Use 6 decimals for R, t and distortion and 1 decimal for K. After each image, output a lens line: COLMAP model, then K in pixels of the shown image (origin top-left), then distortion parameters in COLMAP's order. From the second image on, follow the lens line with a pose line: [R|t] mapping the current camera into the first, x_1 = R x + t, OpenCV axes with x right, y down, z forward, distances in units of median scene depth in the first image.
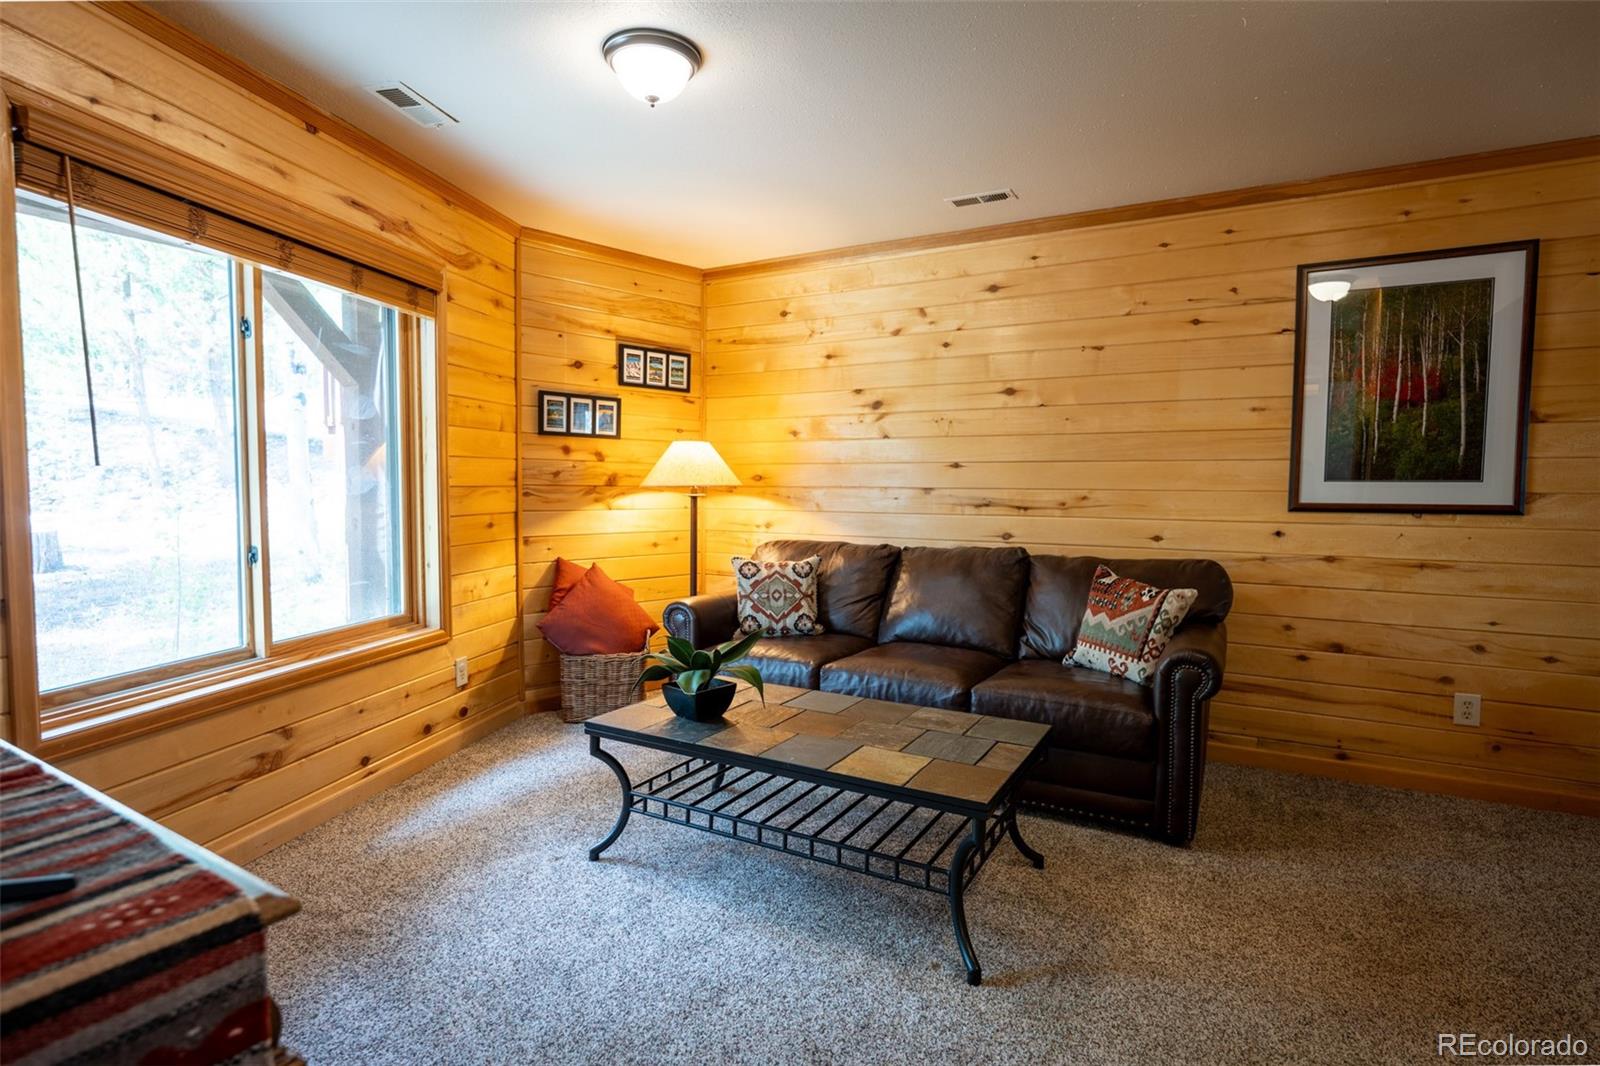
lens RADIAL K [[791.4, 0, 799.5], [0, 791.4, 529.1], [0, 0, 1]] dist [-0.018734, -0.000790]
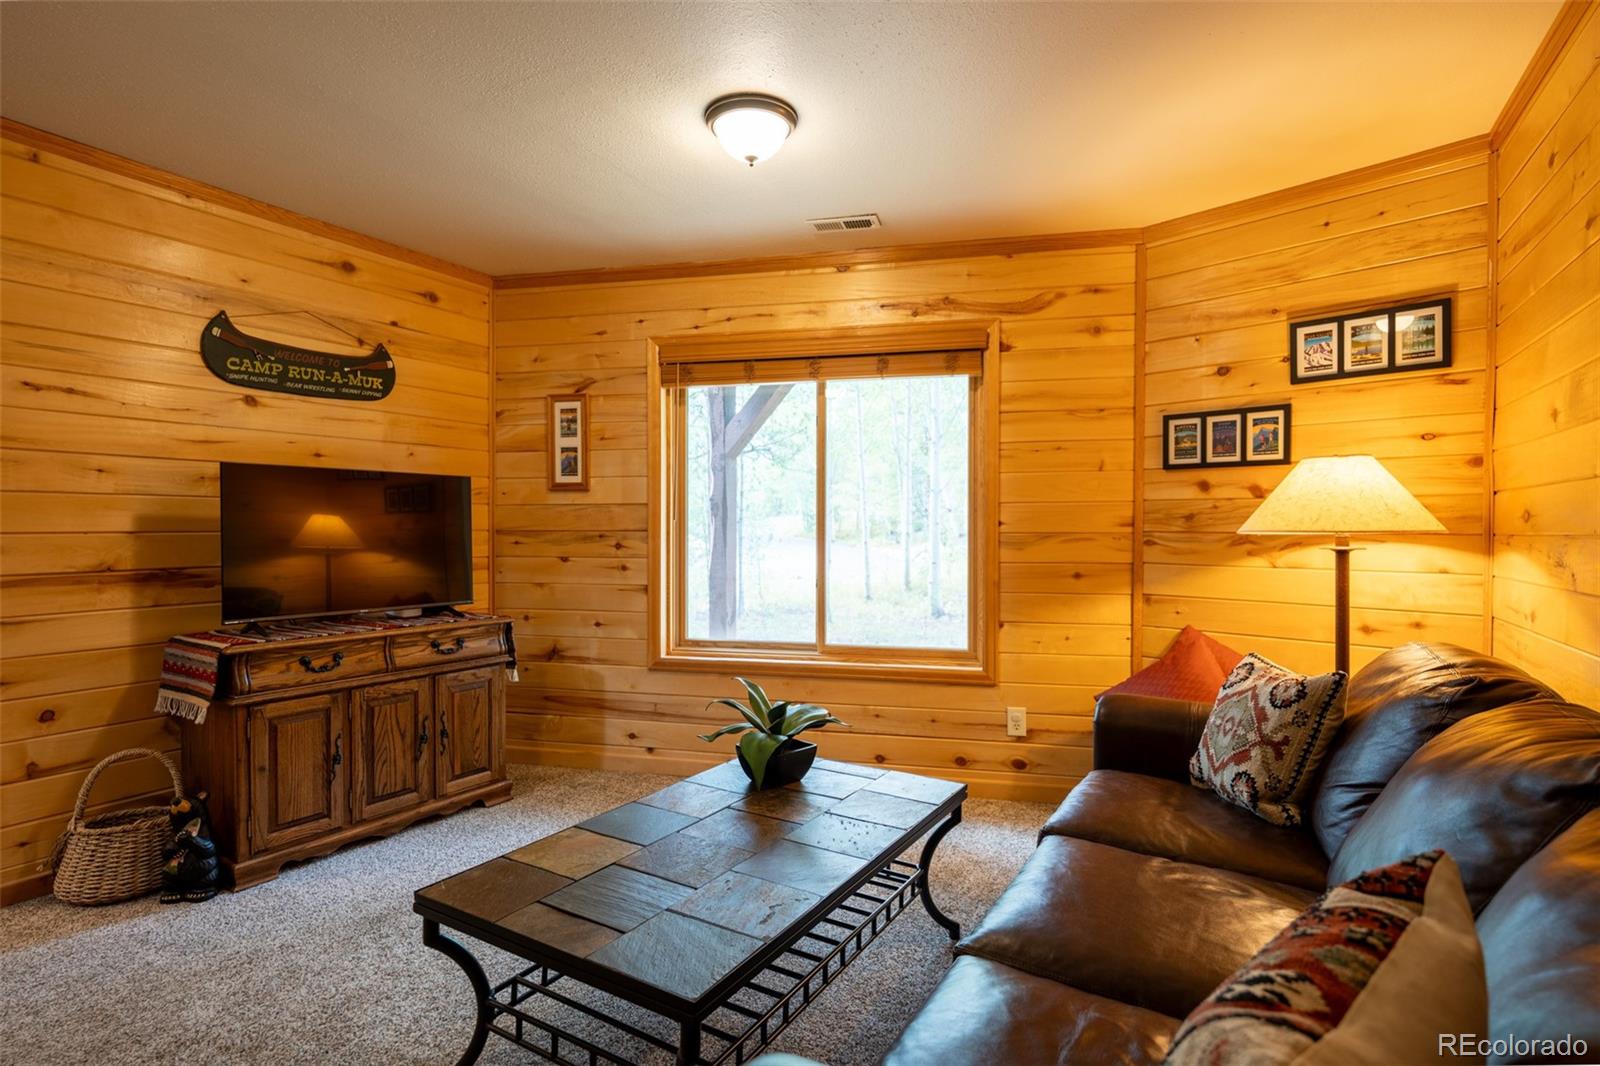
lens RADIAL K [[791.4, 0, 798.8], [0, 791.4, 536.6], [0, 0, 1]] dist [-0.018734, -0.000790]
pose [[-0.024097, 0.000098, -0.999710, 0.481179], [-0.057544, 0.998342, 0.001485, -0.030062], [0.998052, 0.057563, -0.024052, 0.635734]]
